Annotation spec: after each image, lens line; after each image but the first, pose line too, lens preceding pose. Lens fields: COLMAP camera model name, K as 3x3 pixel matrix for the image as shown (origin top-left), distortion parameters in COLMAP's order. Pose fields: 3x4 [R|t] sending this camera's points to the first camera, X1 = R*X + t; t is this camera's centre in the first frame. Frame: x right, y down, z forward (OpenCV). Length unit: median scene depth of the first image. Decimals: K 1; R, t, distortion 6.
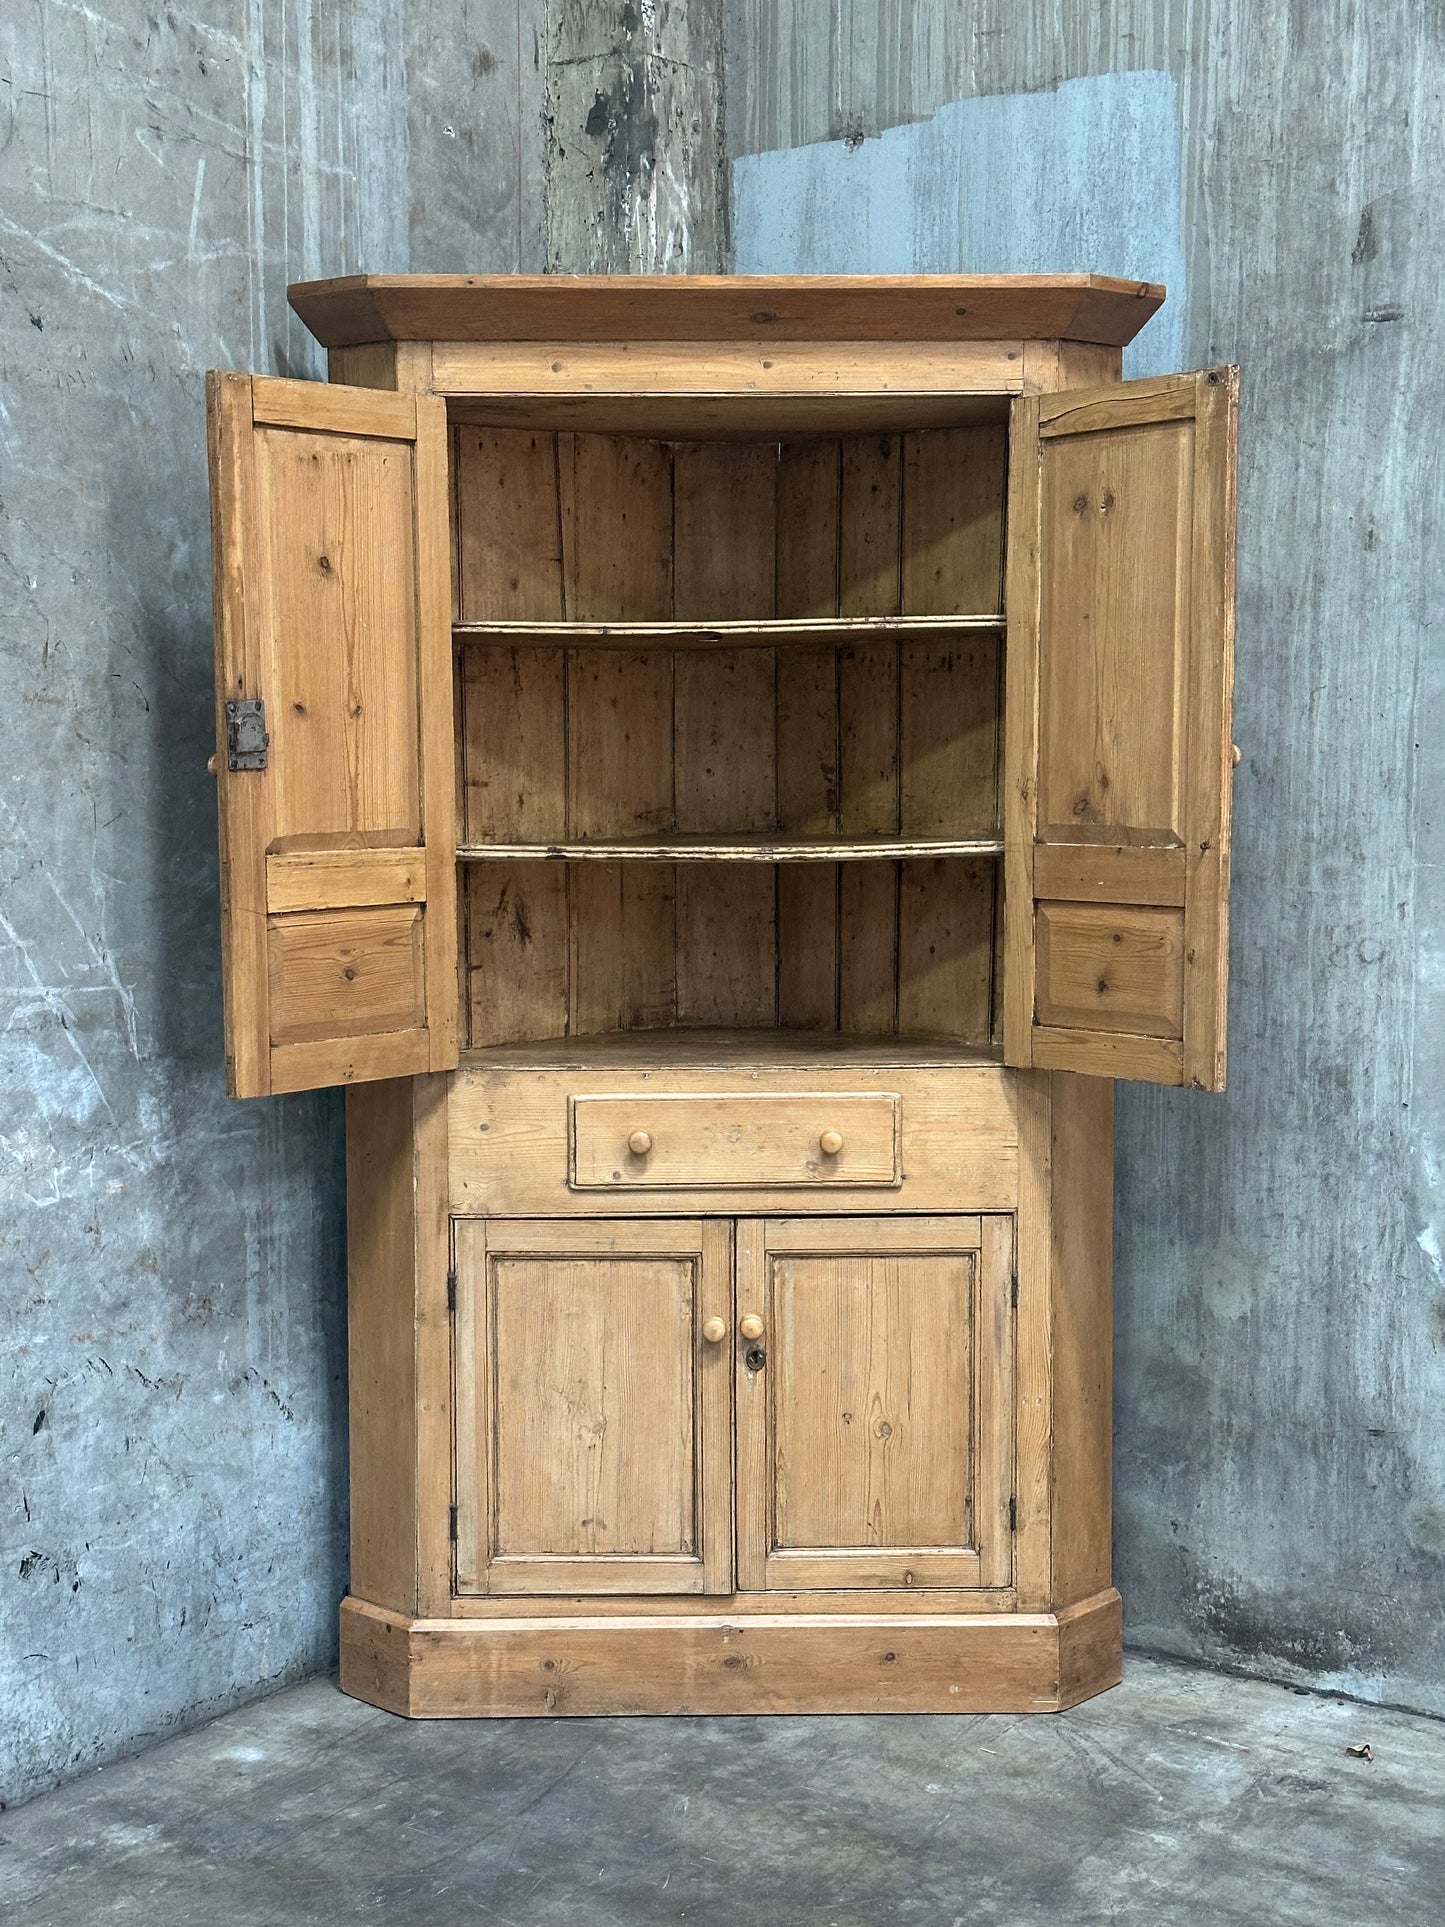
lens RADIAL K [[2682.3, 0, 737.1], [0, 2682.3, 964.4], [0, 0, 1]] dist [0.118601, 0.000000]
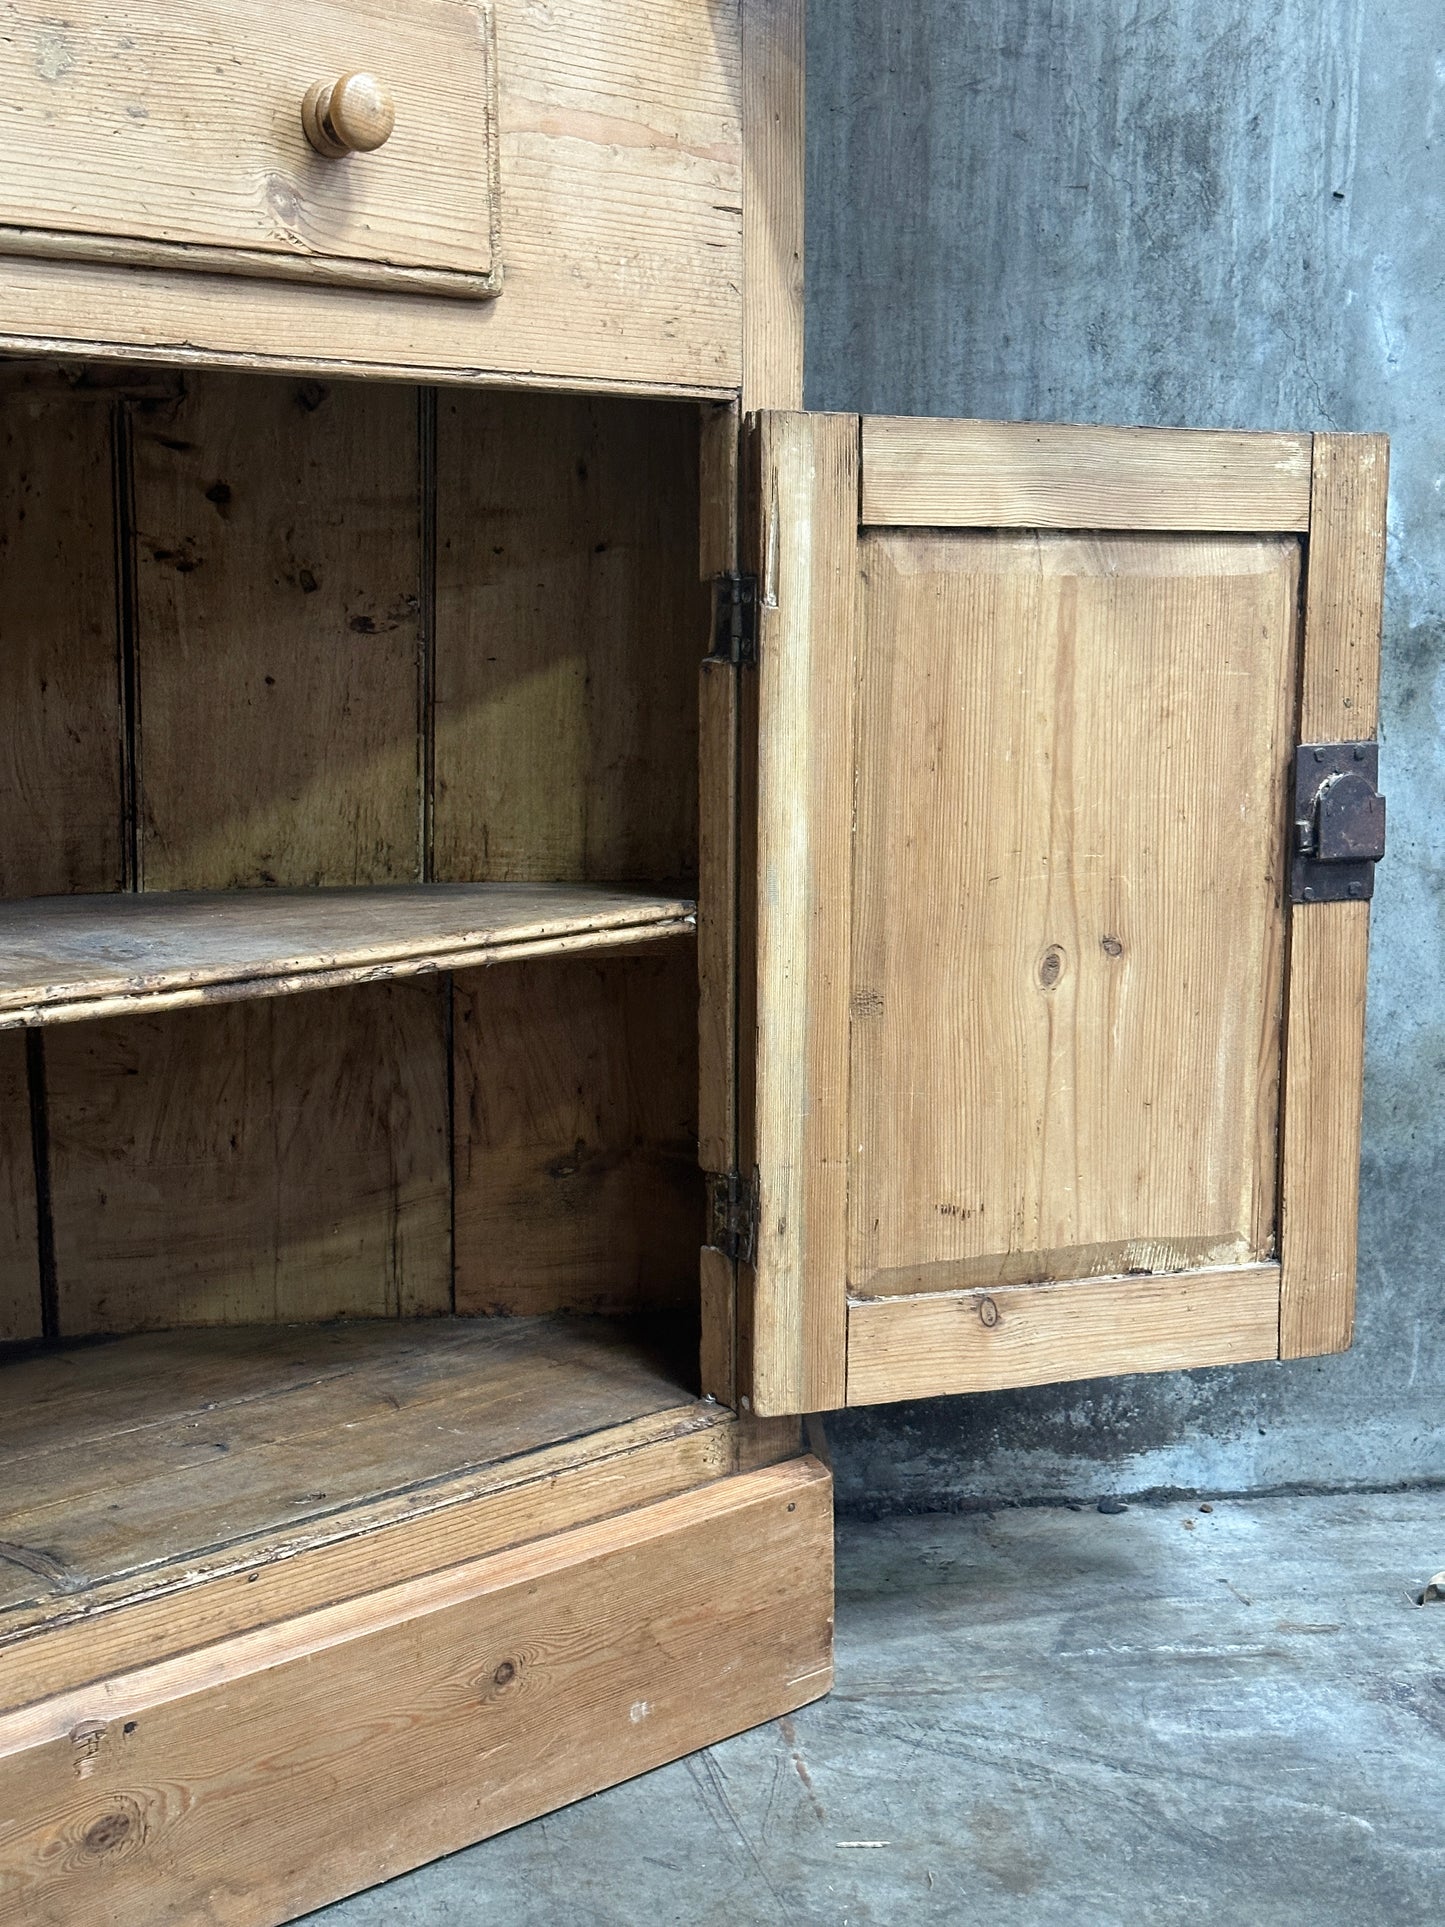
lens RADIAL K [[2682.3, 0, 712.6], [0, 2682.3, 979.5], [0, 0, 1]] dist [0.118601, 0.000000]
pose [[0.735016, -0.096028, 0.671215, -0.151517], [0.061118, 0.995274, 0.075462, 0.141962], [-0.675290, -0.014443, 0.737411, 0.726447]]
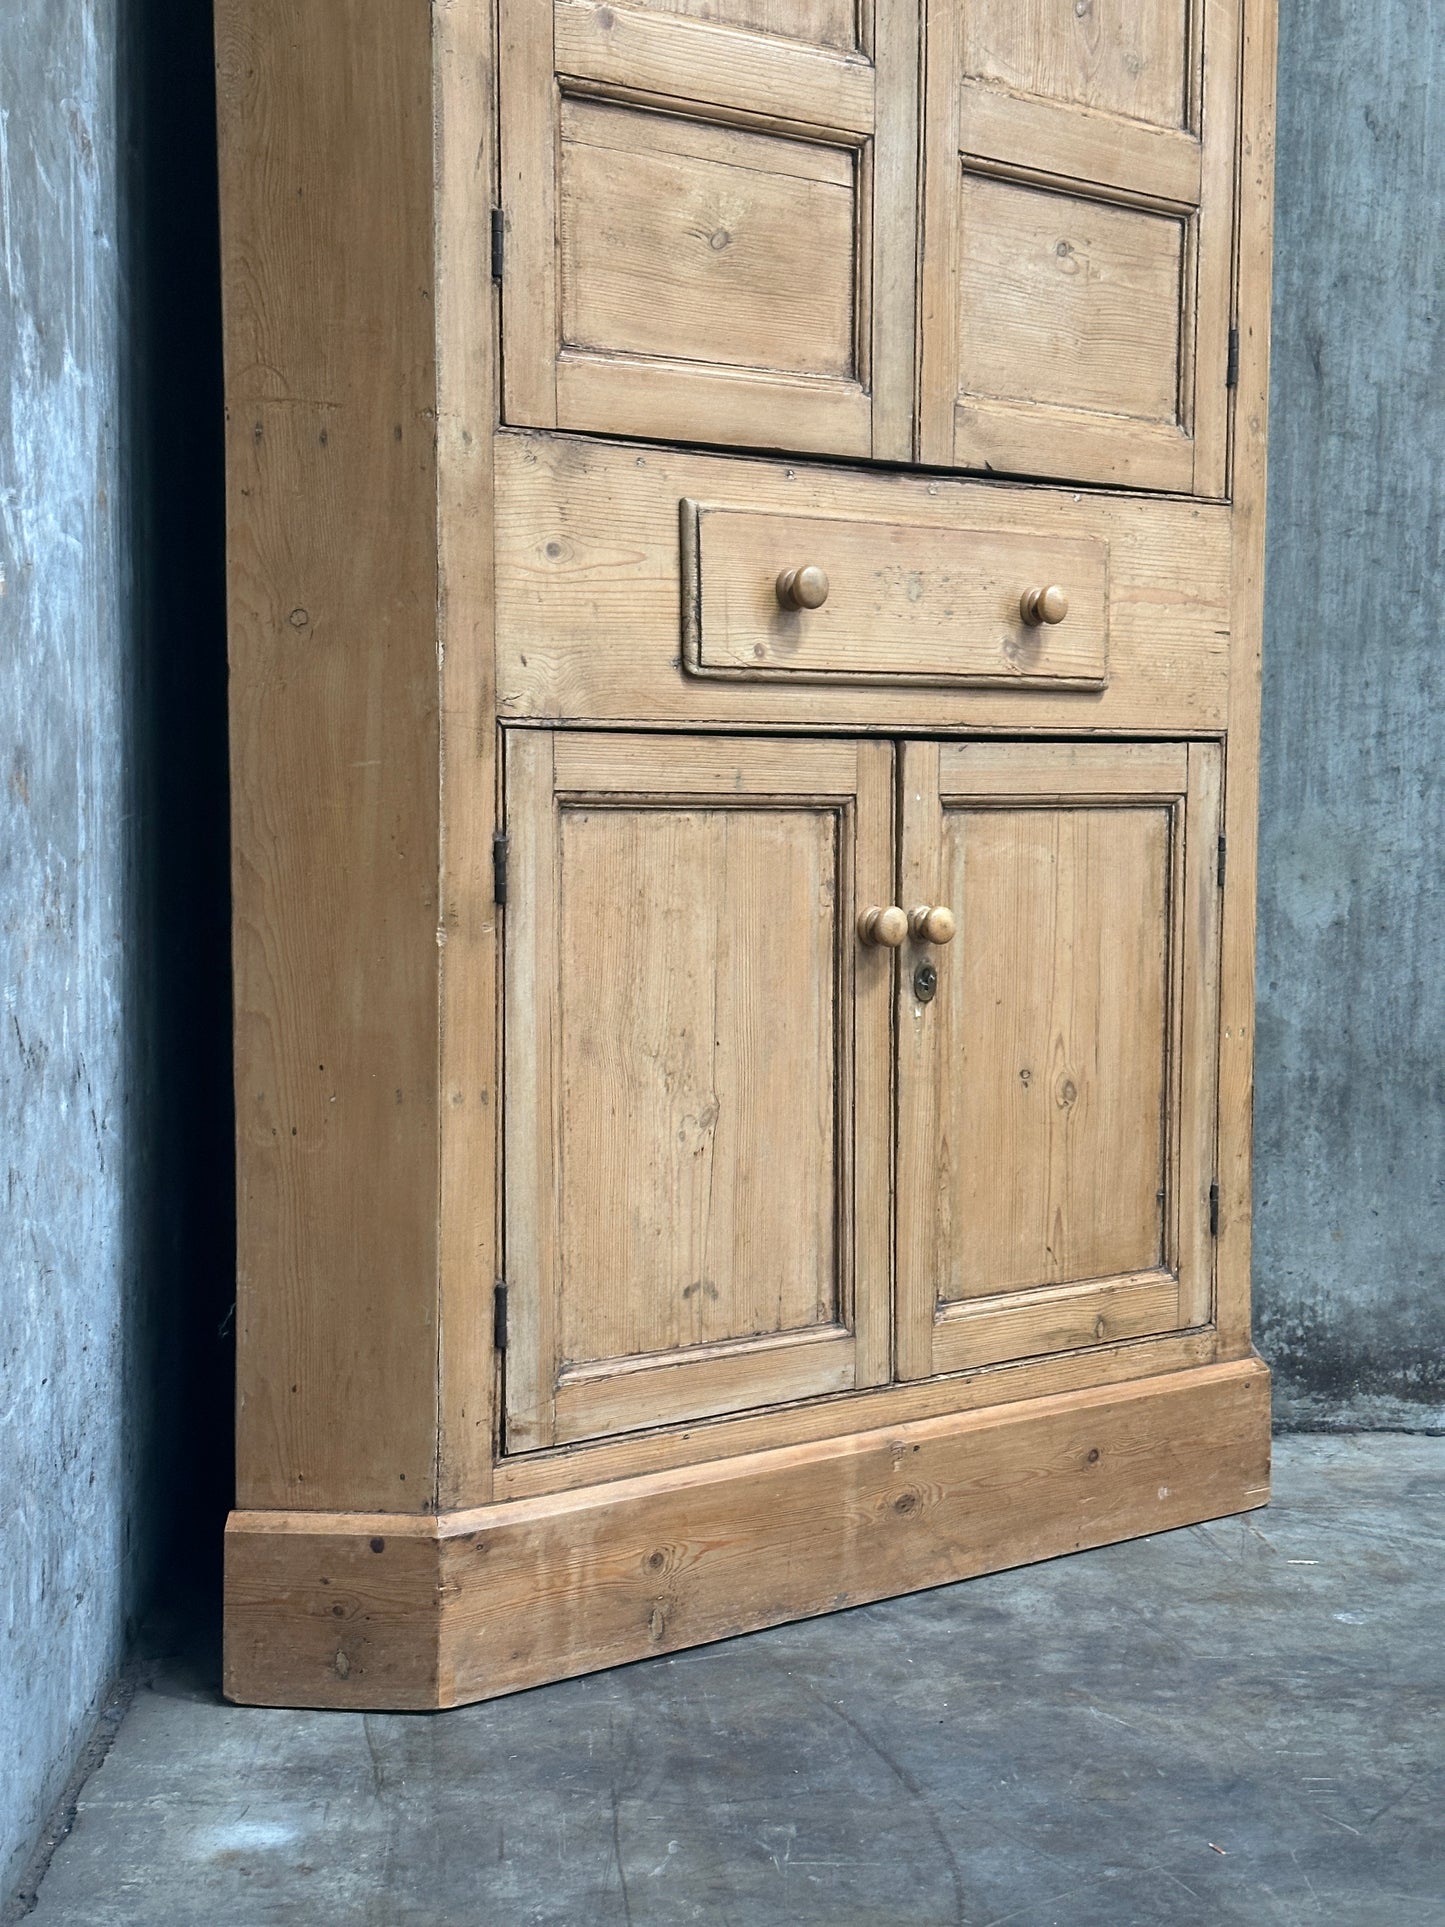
lens RADIAL K [[2682.3, 0, 716.1], [0, 2682.3, 986.2], [0, 0, 1]] dist [0.118601, 0.000000]
pose [[0.792437, -0.039171, 0.608694, -0.385185], [0.050446, 0.998726, -0.001404, 0.145717], [-0.607863, 0.031819, 0.793404, 0.561120]]
